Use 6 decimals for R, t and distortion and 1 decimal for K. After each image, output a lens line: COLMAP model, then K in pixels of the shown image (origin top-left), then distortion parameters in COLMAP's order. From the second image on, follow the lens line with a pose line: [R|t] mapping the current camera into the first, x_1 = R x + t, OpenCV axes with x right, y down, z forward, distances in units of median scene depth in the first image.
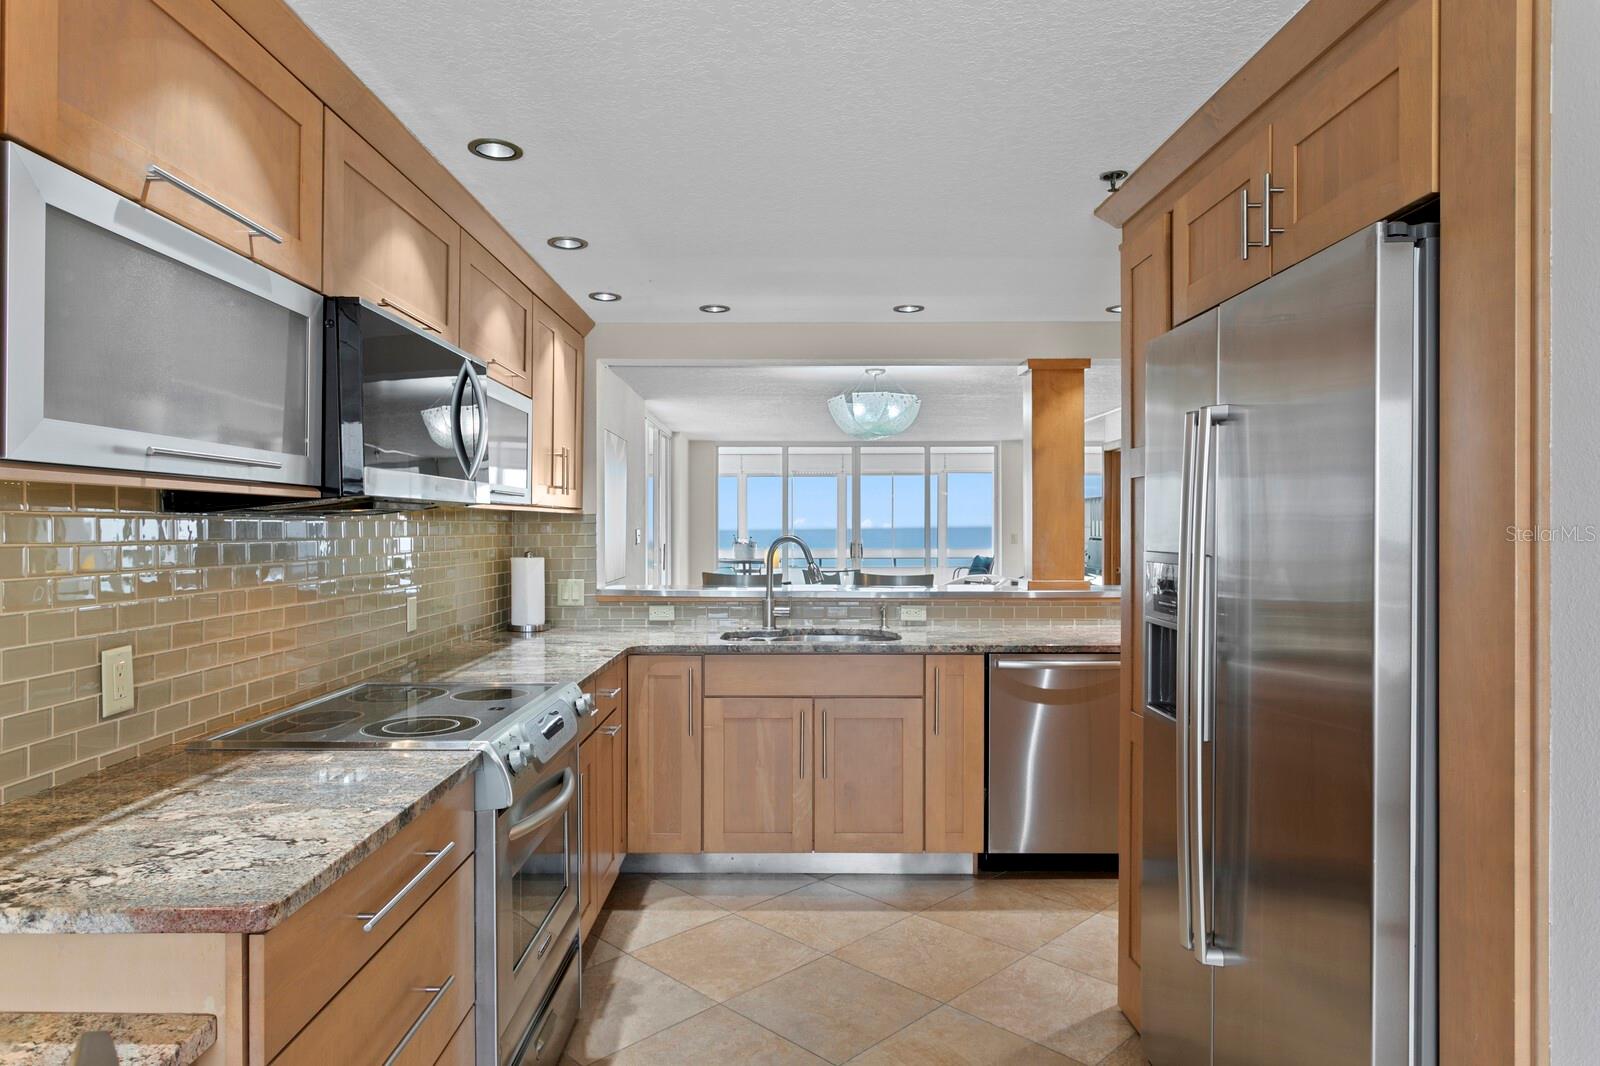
lens RADIAL K [[972.7, 0, 799.9], [0, 972.7, 530.9], [0, 0, 1]] dist [-0.001169, 0.000933]
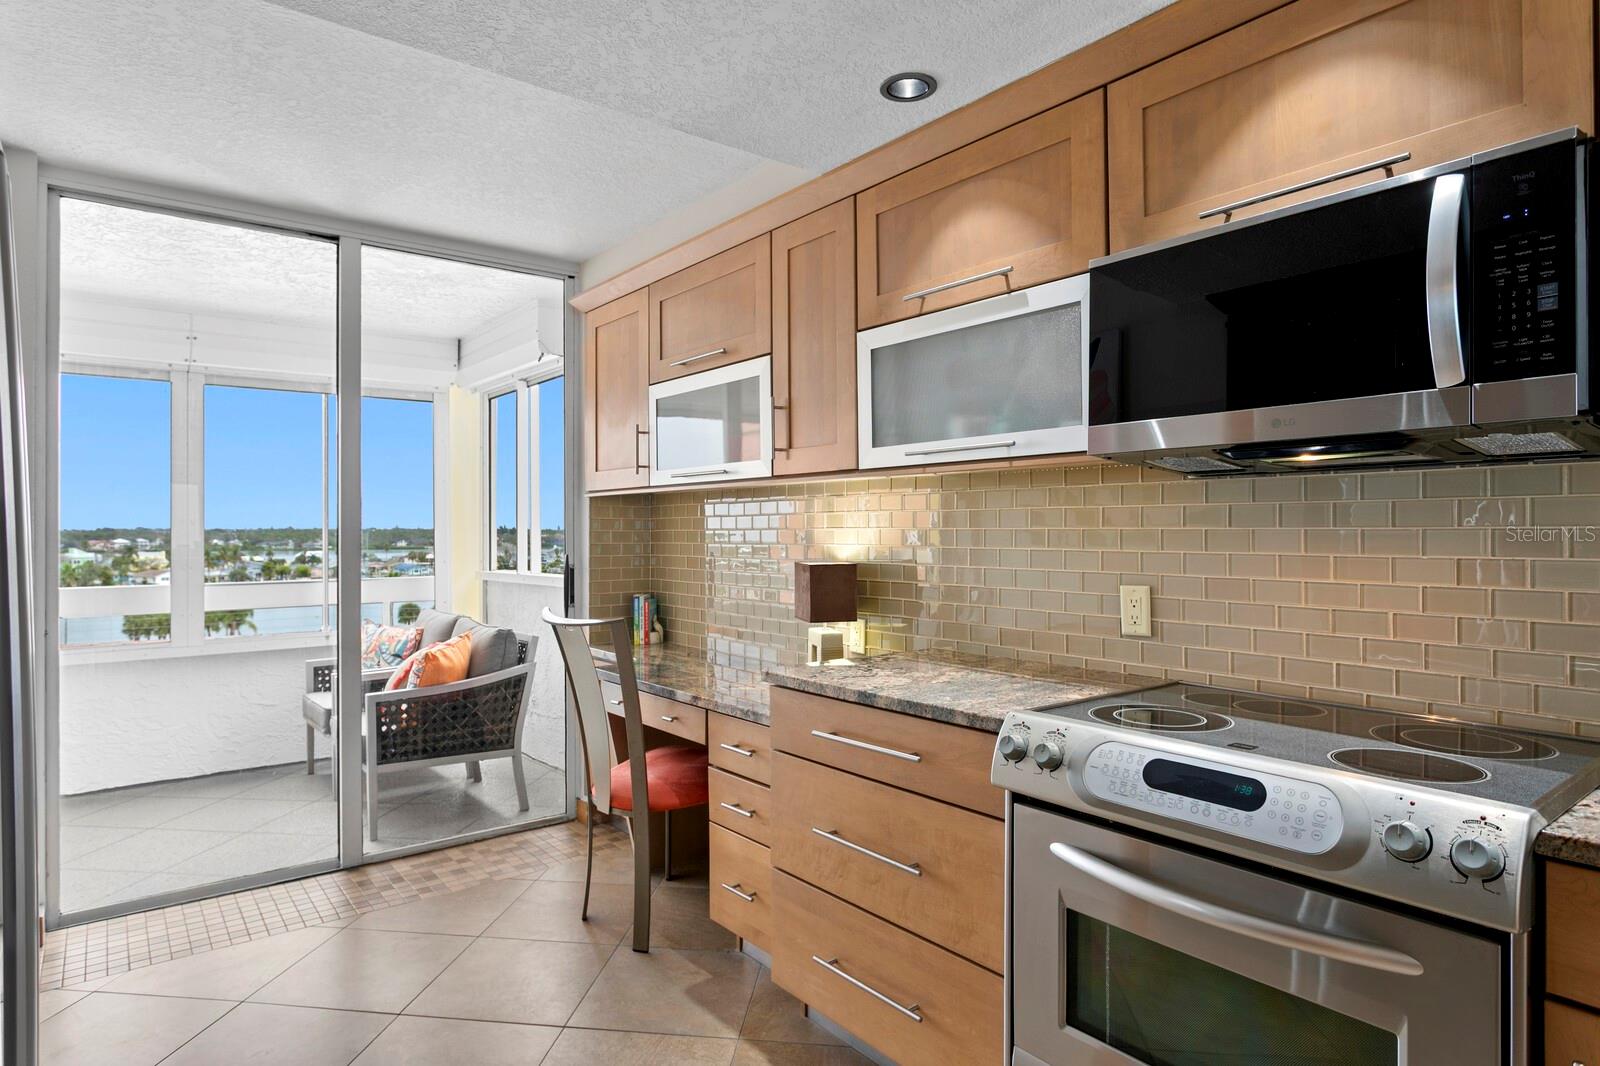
lens RADIAL K [[900.9, 0, 774.0], [0, 900.9, 526.5], [0, 0, 1]] dist [-0.017753, 0.009364]
pose [[-0.805610, 0.009039, -0.592377, 0.412610], [0.007728, 0.999959, 0.004748, 0.031988], [0.592396, -0.000753, -0.805647, 1.719511]]
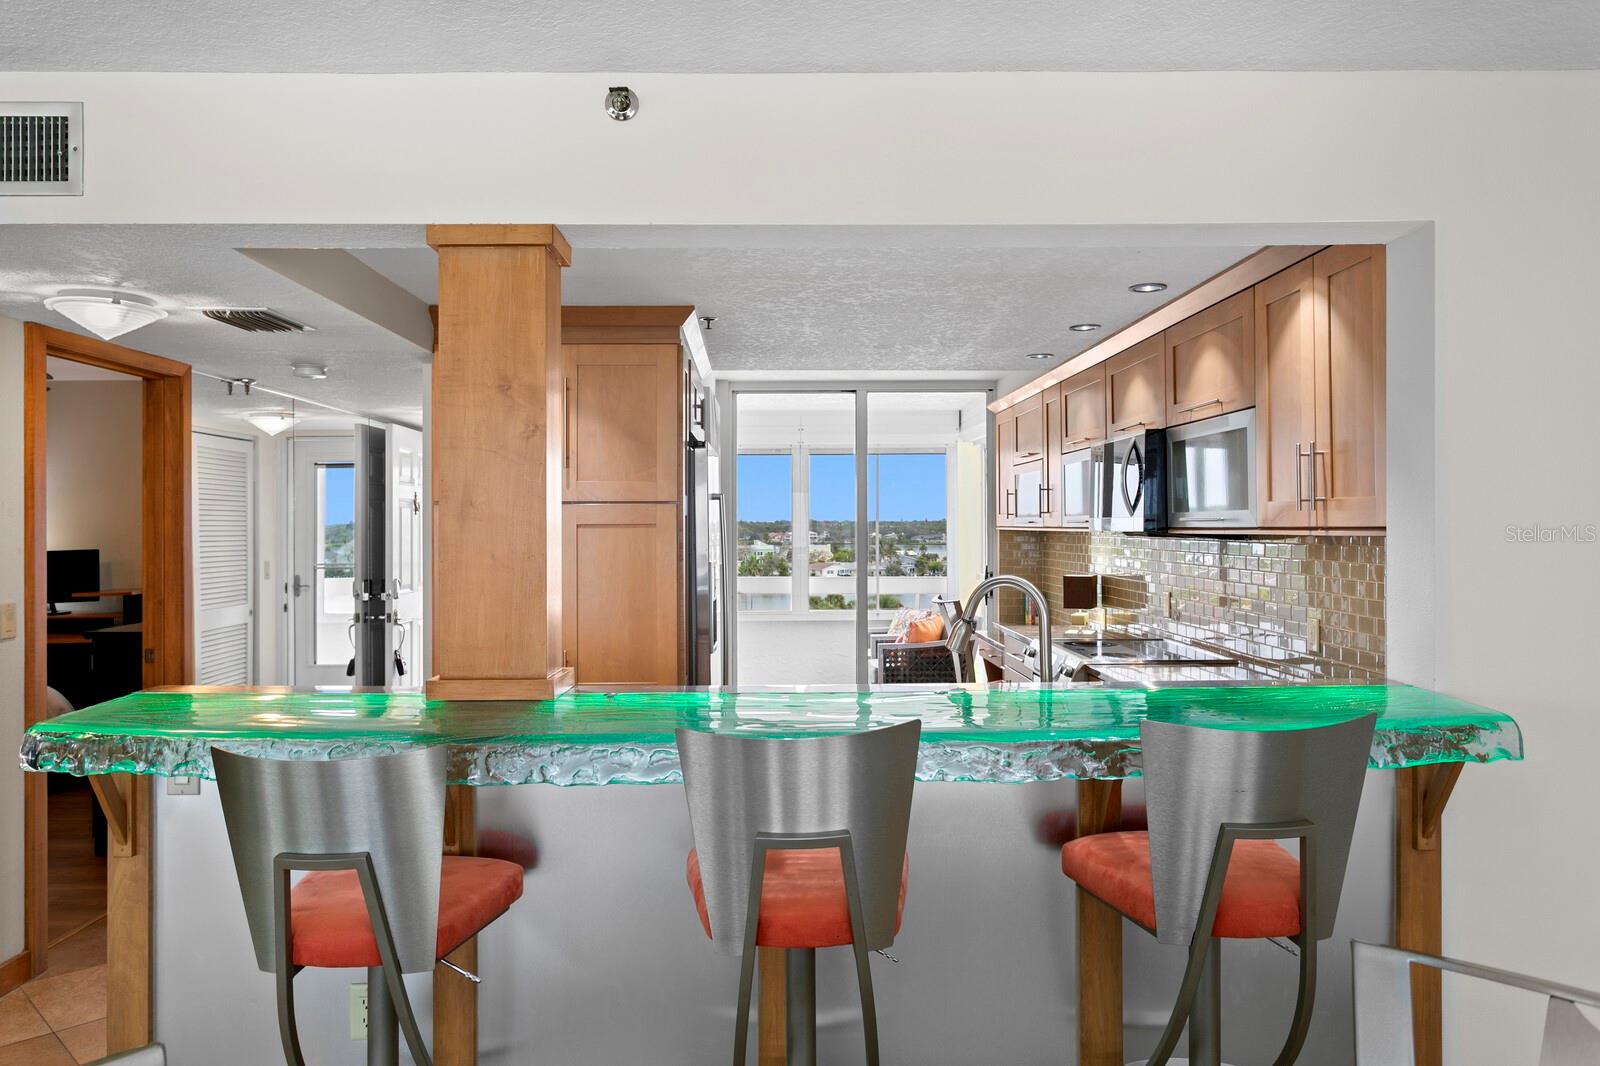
lens RADIAL K [[1080.9, 0, 794.1], [0, 1080.9, 524.1], [0, 0, 1]] dist [-0.009889, -0.000605]
pose [[-0.999942, 0.010197, -0.003400, 0.283255], [0.010185, 0.999942, 0.003502, -0.077686], [0.003435, 0.003468, -0.999988, 3.896557]]
